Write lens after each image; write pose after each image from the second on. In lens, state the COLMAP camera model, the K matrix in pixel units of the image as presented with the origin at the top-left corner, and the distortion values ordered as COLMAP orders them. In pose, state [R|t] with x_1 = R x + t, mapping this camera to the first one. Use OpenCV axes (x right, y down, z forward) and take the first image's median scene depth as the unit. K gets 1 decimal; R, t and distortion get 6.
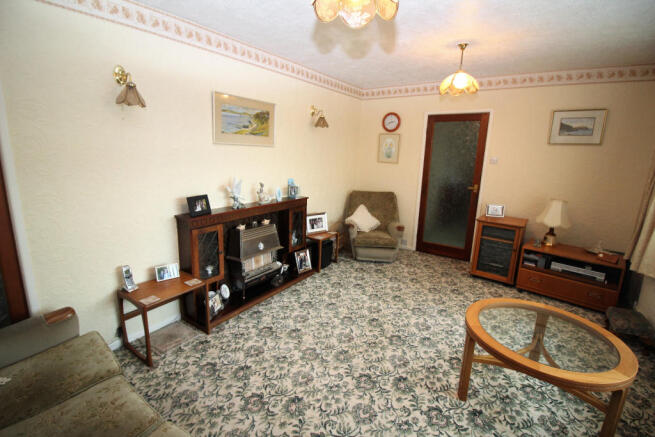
lens RADIAL K [[310.1, 0, 324.6], [0, 310.1, 217.8], [0, 0, 1]] dist [-0.014137, -0.000720]
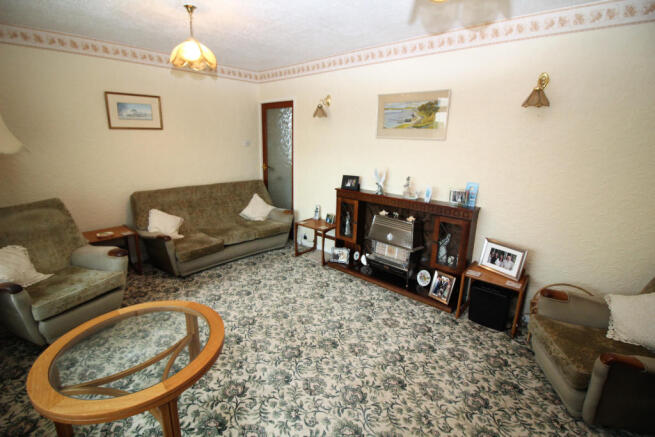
lens RADIAL K [[310.1, 0, 324.0], [0, 310.1, 218.8], [0, 0, 1]] dist [-0.014137, -0.000720]
pose [[-0.157120, 0.216132, -0.963639, 0.861127], [-0.240369, 0.938046, 0.249584, -0.179980], [0.957881, 0.270843, -0.095434, 0.929825]]
